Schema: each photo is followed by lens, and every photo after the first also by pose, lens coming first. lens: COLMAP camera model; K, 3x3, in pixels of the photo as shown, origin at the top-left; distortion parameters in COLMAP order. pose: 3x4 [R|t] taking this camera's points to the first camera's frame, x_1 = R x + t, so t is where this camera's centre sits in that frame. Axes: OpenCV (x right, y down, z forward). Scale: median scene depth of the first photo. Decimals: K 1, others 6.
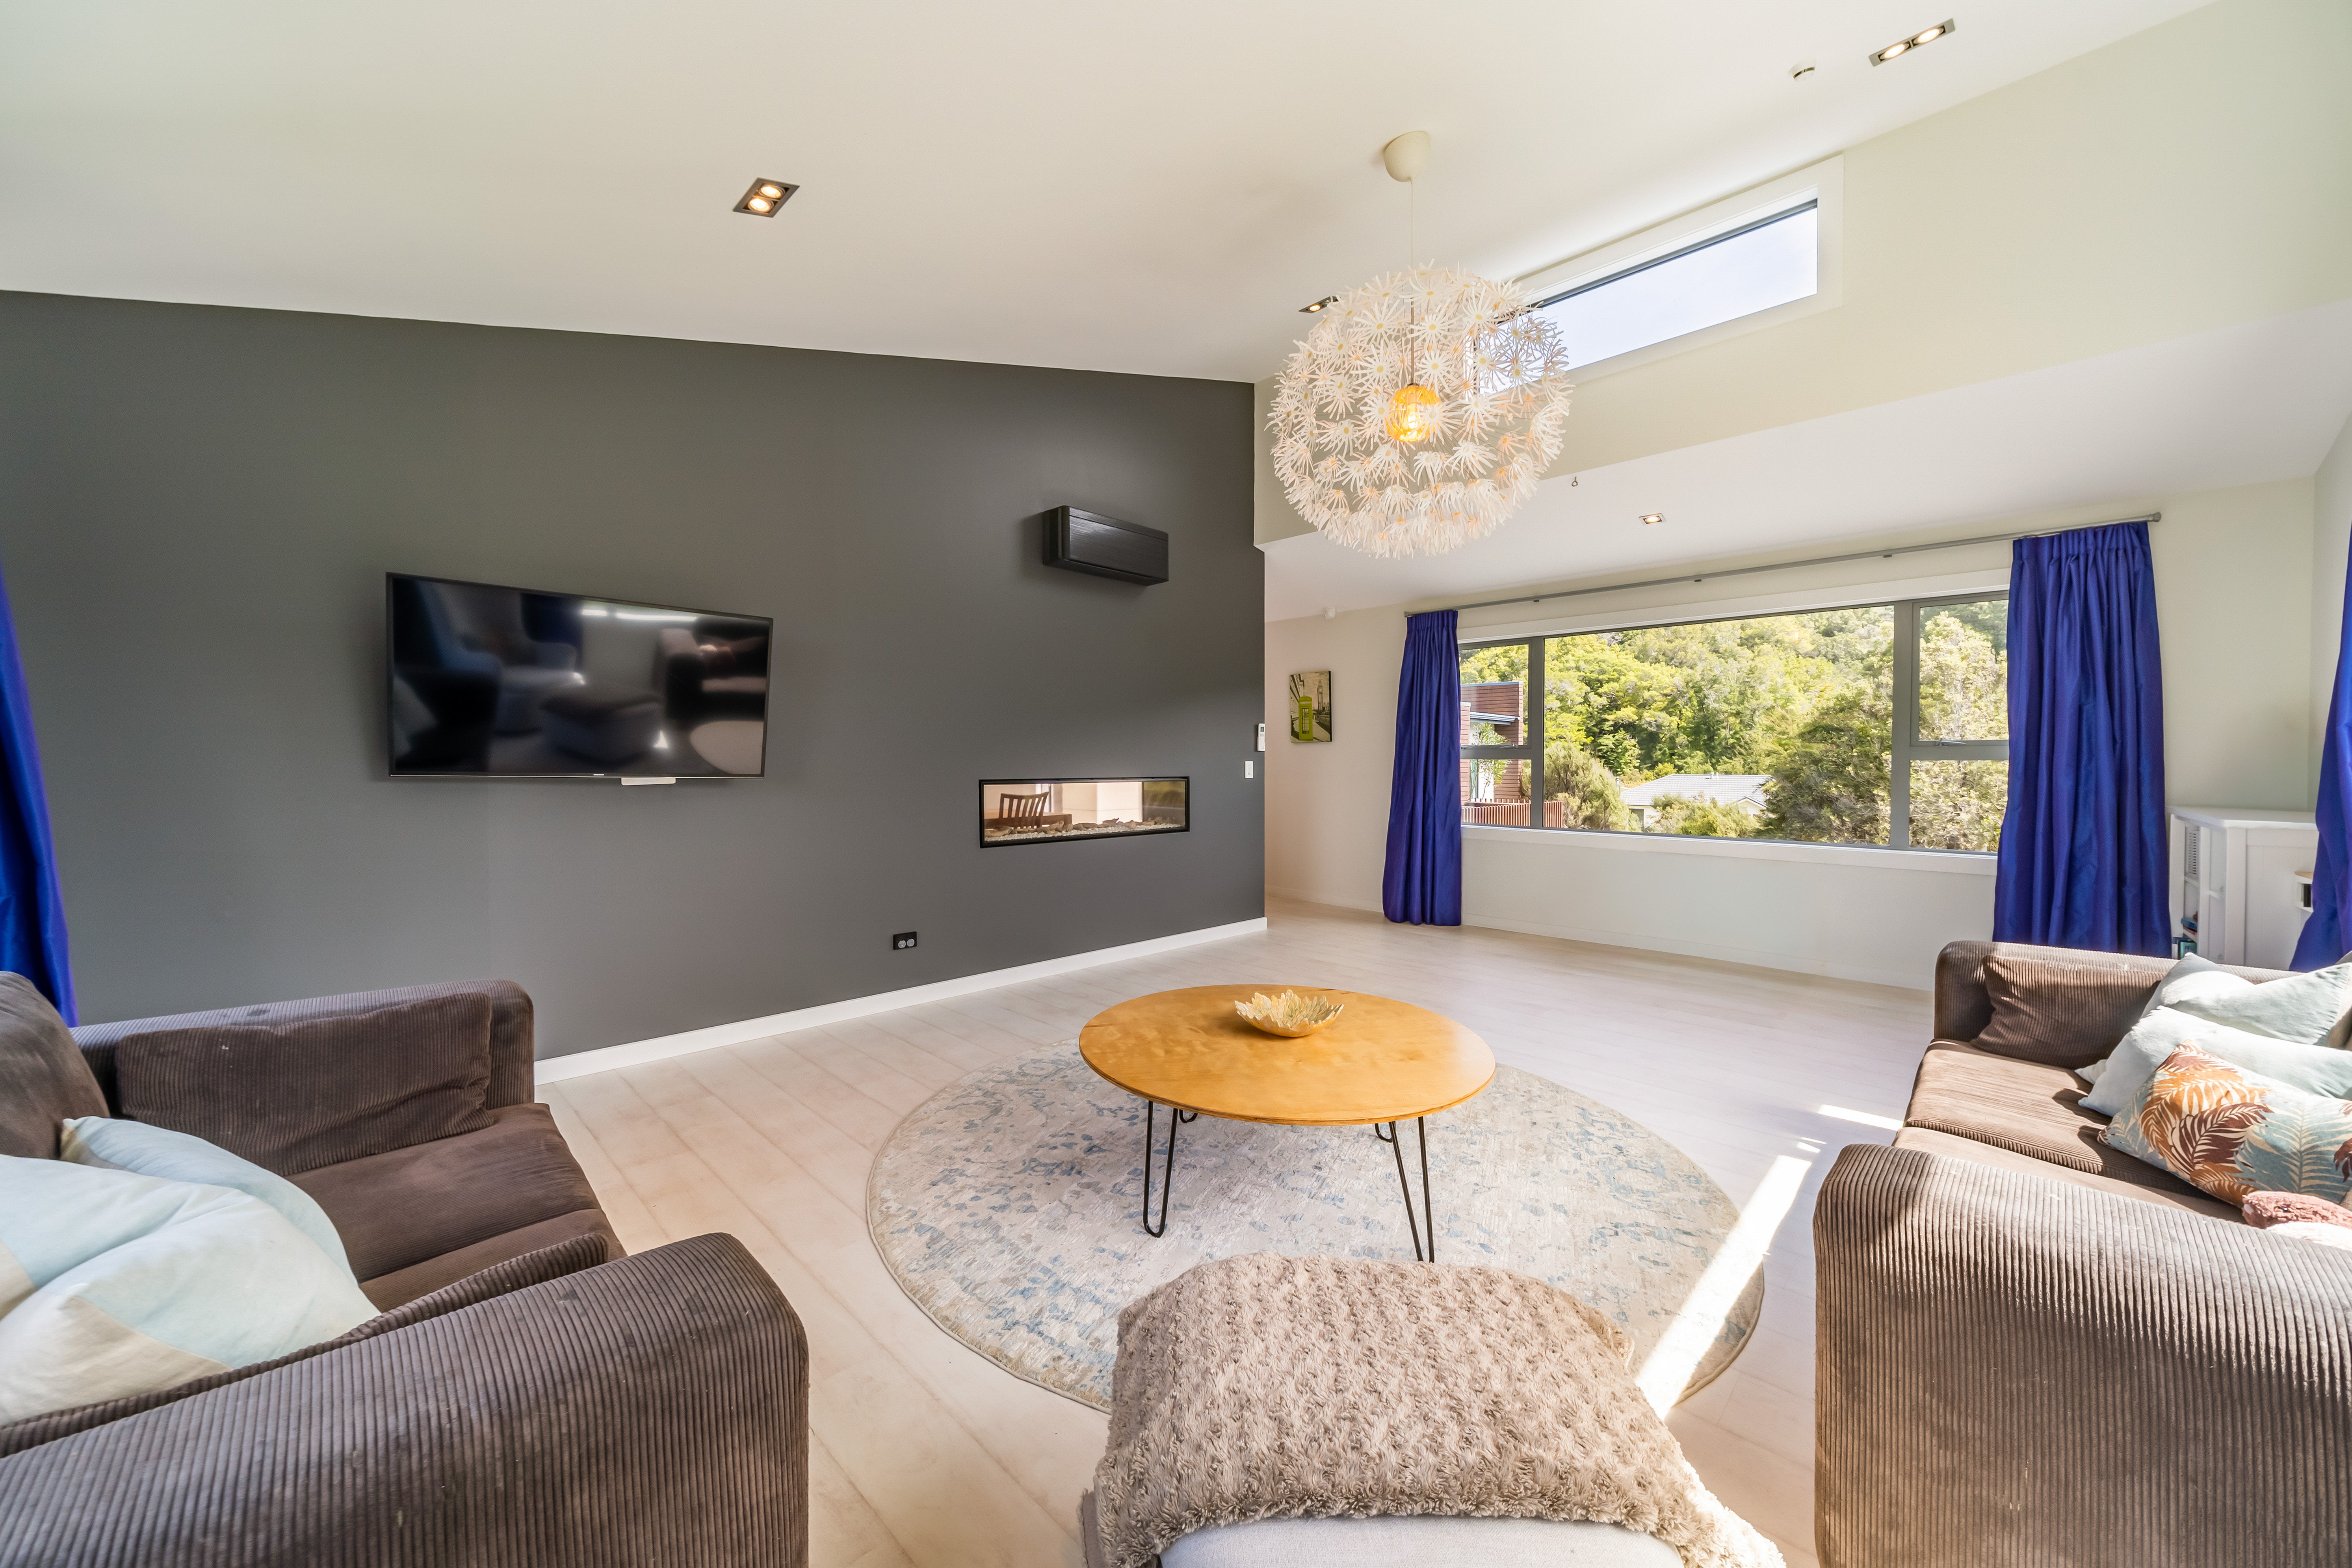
lens RADIAL K [[866.5, 0, 1175.9], [0, 866.5, 760.2], [0, 0, 1]] dist [0.000162, -0.000233]
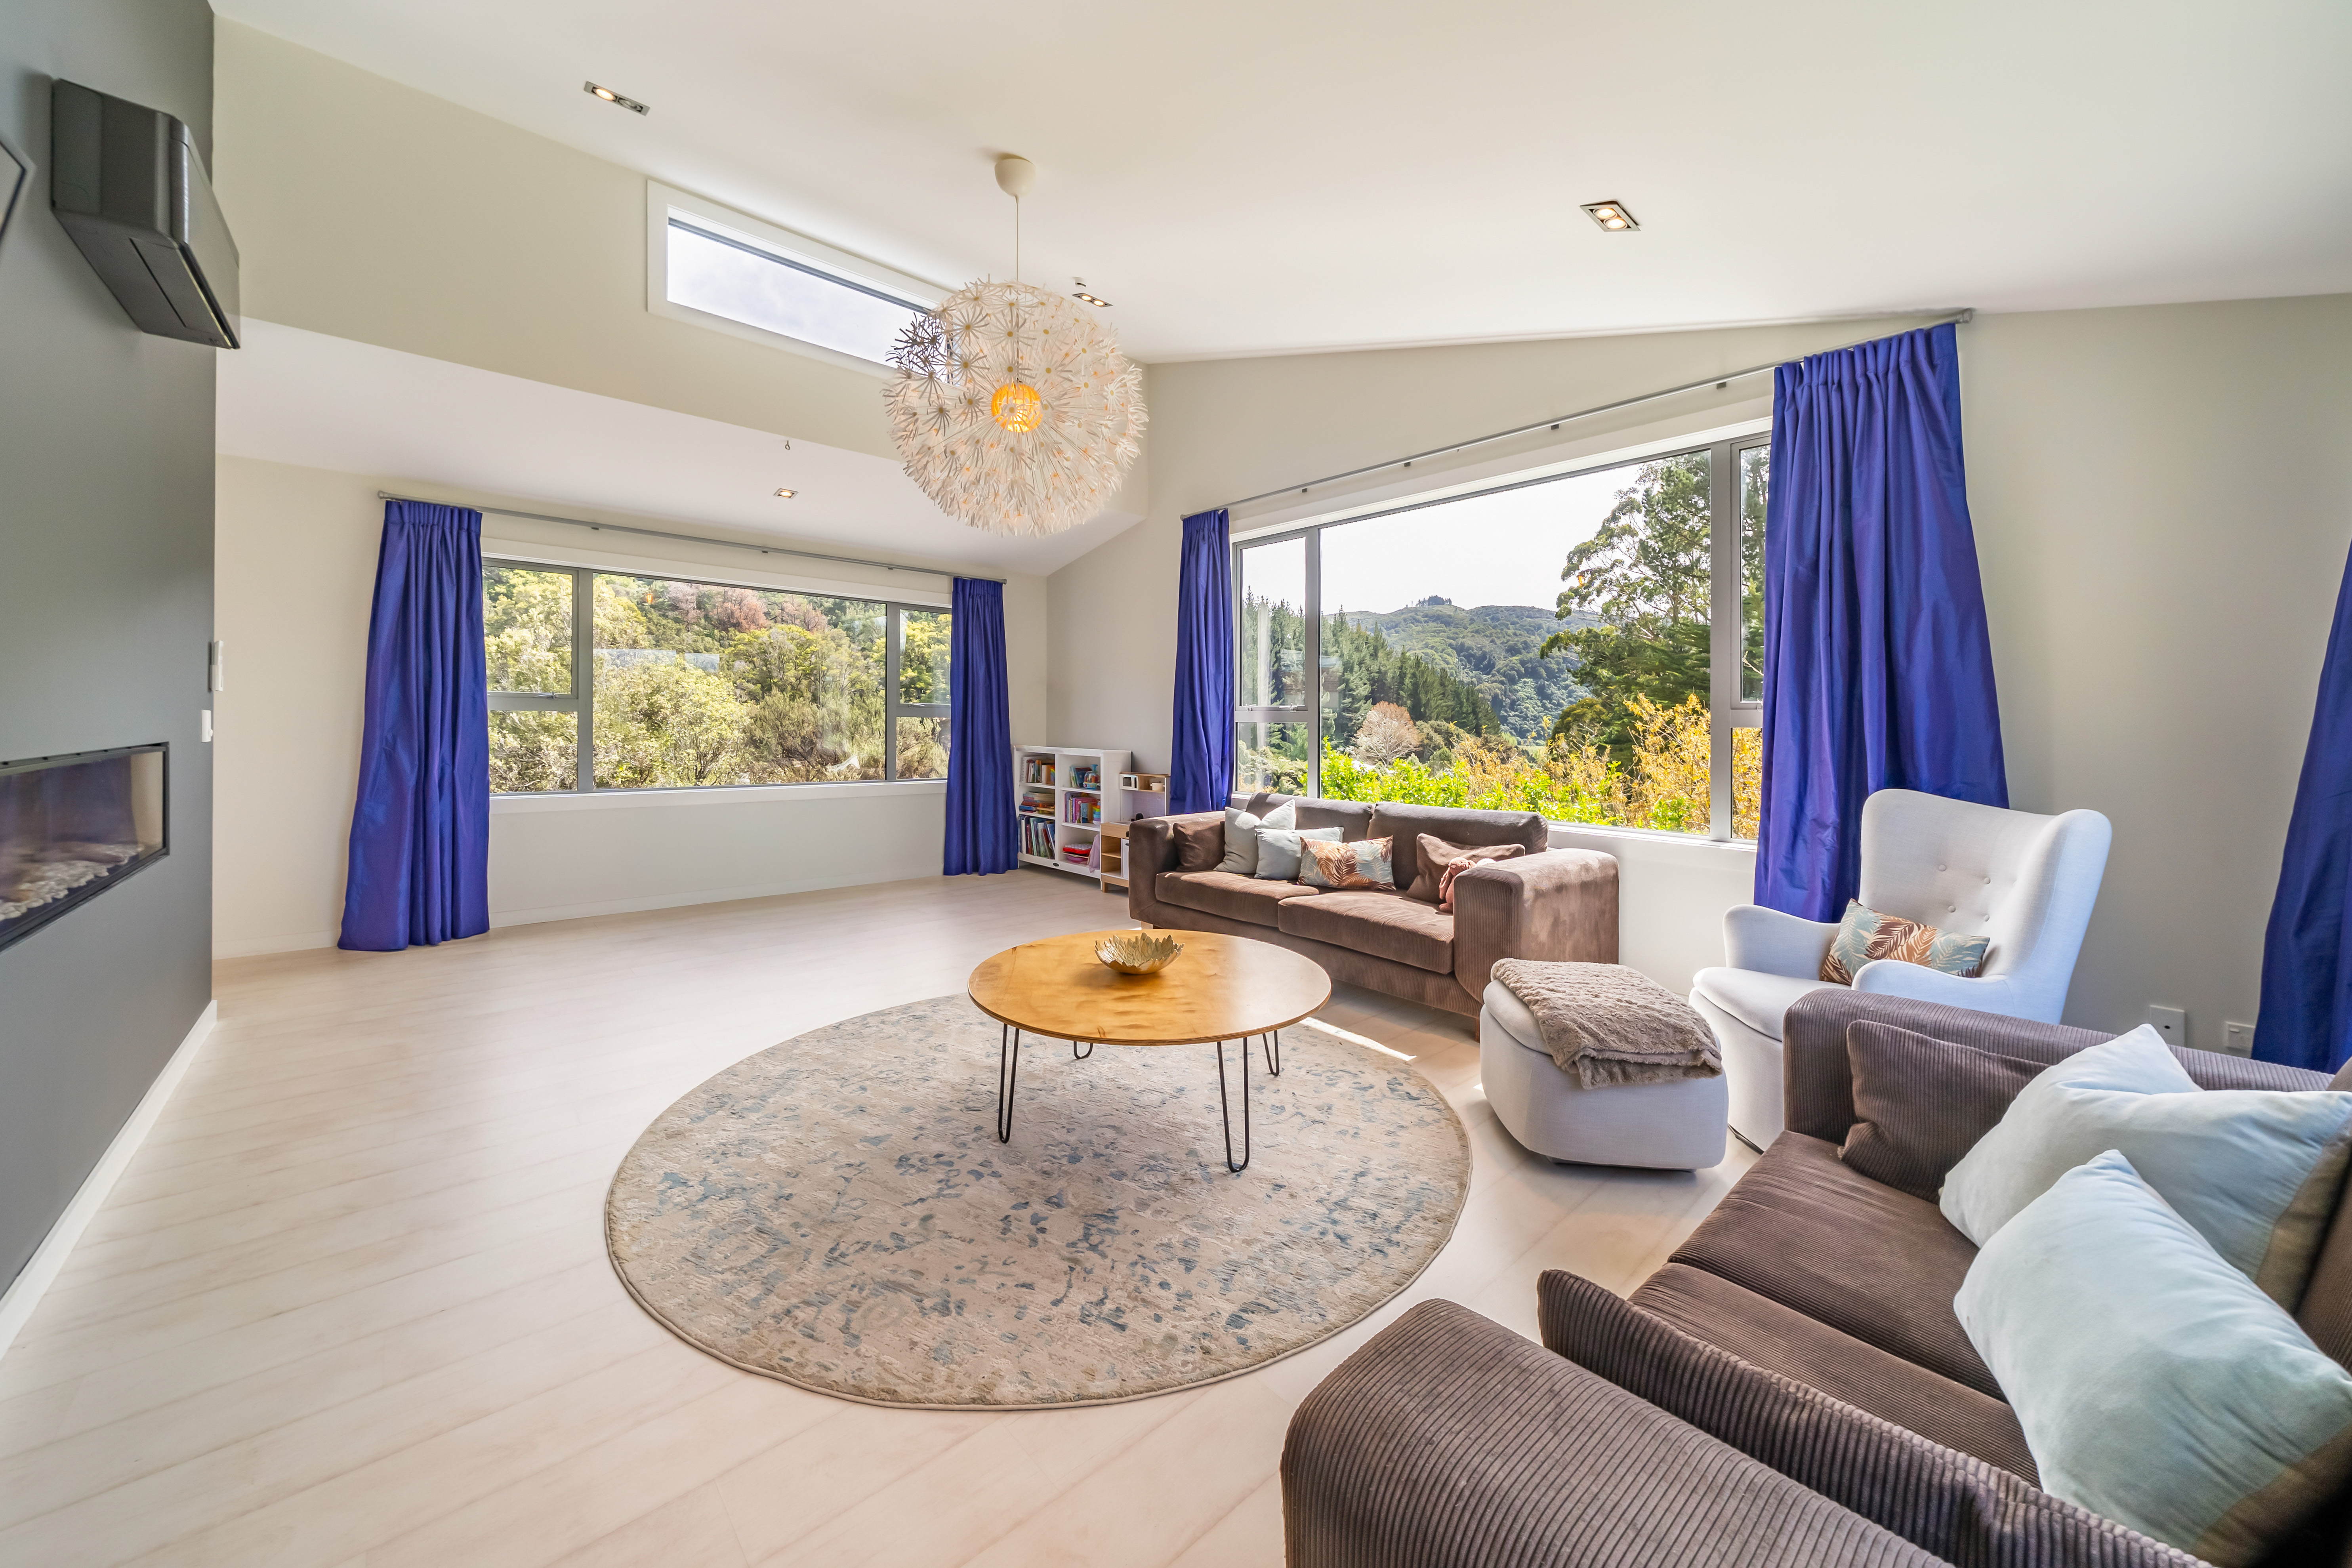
lens RADIAL K [[851.9, 0, 1171.1], [0, 851.9, 717.3], [0, 0, 1]] dist [-0.001230, -0.000102]
pose [[0.054434, 0.000230, 0.998517, -0.758646], [-0.014334, 0.999897, 0.000551, -0.009488], [-0.998414, -0.014343, 0.054432, 0.723304]]
